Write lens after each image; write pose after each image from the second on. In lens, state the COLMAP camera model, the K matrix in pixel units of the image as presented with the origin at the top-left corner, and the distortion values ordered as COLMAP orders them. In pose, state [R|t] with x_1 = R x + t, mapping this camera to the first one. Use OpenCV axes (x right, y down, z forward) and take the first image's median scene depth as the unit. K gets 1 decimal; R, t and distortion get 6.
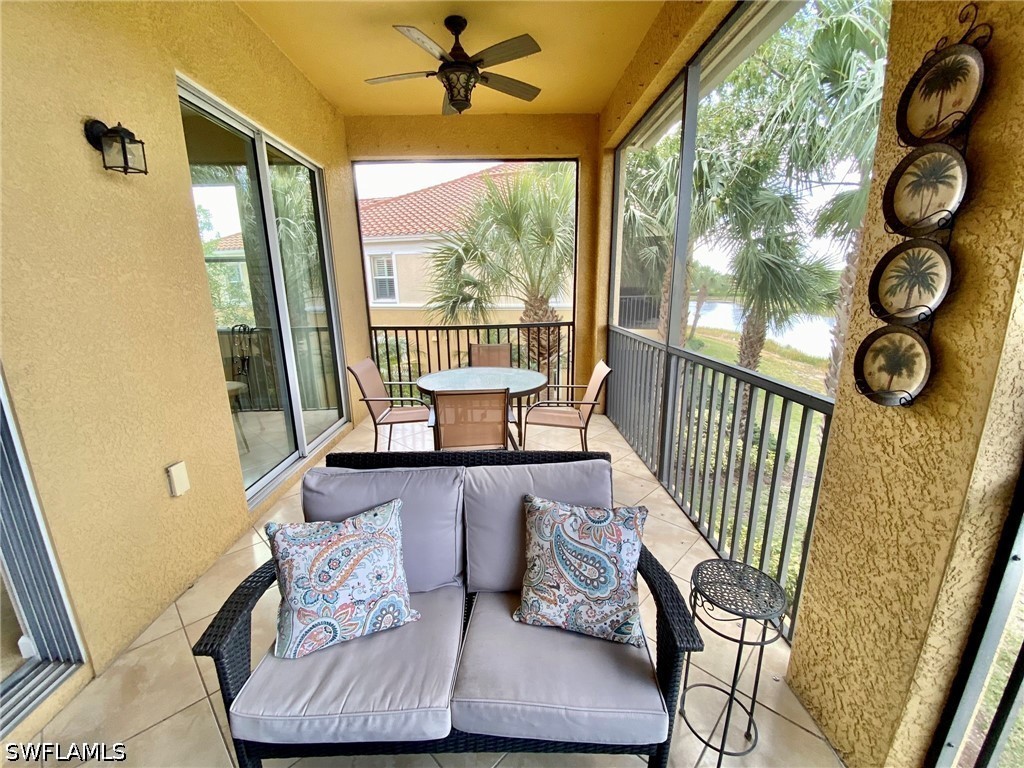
lens RADIAL K [[420.1, 0, 511.1], [0, 420.1, 387.2], [0, 0, 1]] dist [0.025420, -0.020393]
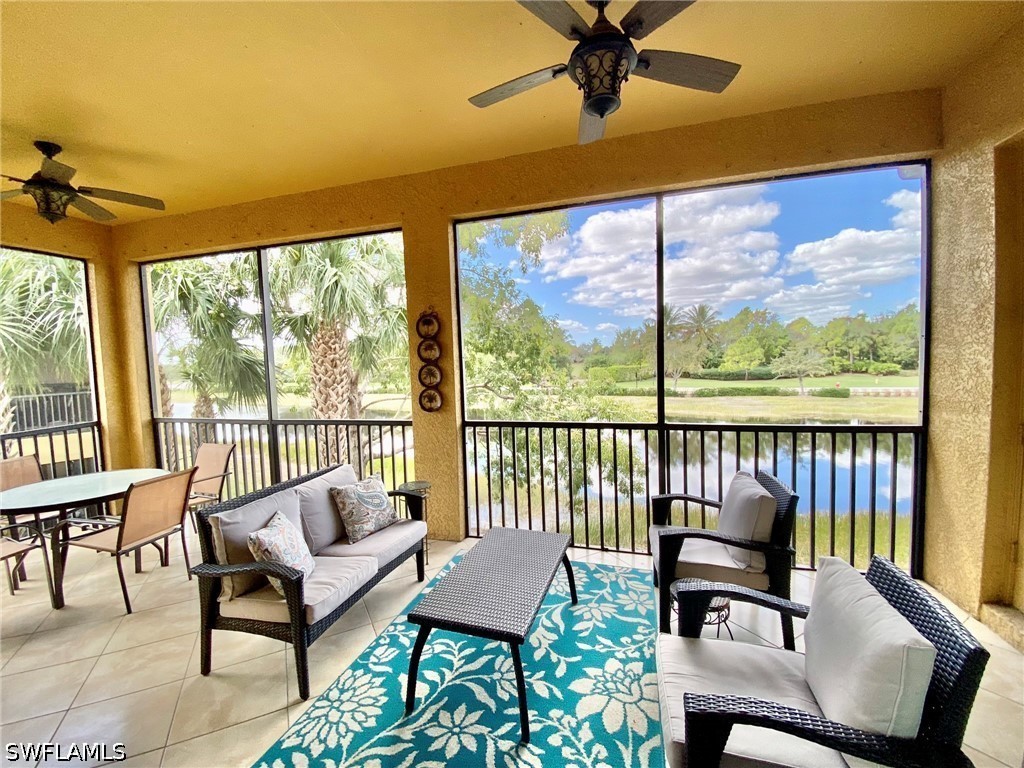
lens RADIAL K [[420.1, 0, 511.1], [0, 420.1, 387.2], [0, 0, 1]] dist [0.025420, -0.020393]
pose [[0.284969, -0.045601, 0.957452, -1.999286], [0.246483, 0.968765, -0.027221, 0.093946], [-0.926304, 0.243753, 0.287307, -0.538737]]
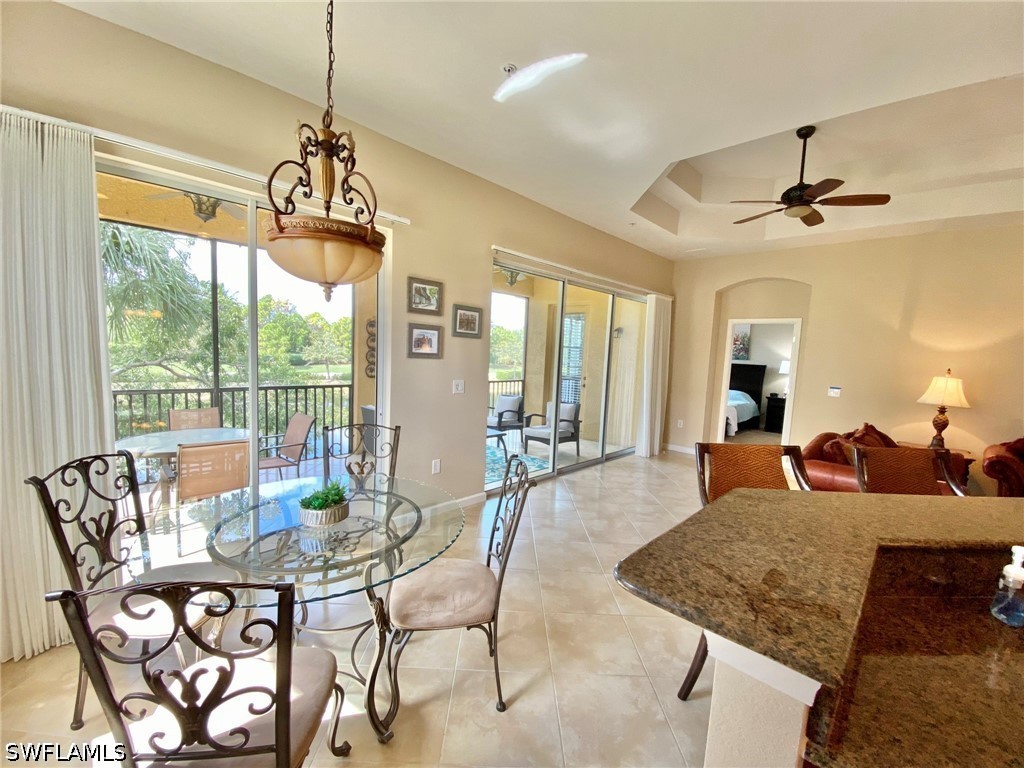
lens RADIAL K [[420.1, 0, 511.1], [0, 420.1, 387.2], [0, 0, 1]] dist [0.025420, -0.020393]
pose [[-0.721624, -0.071806, 0.688551, -4.172650], [0.130922, 0.962503, 0.237586, -0.904202], [-0.679792, 0.261595, -0.685165, 3.489933]]
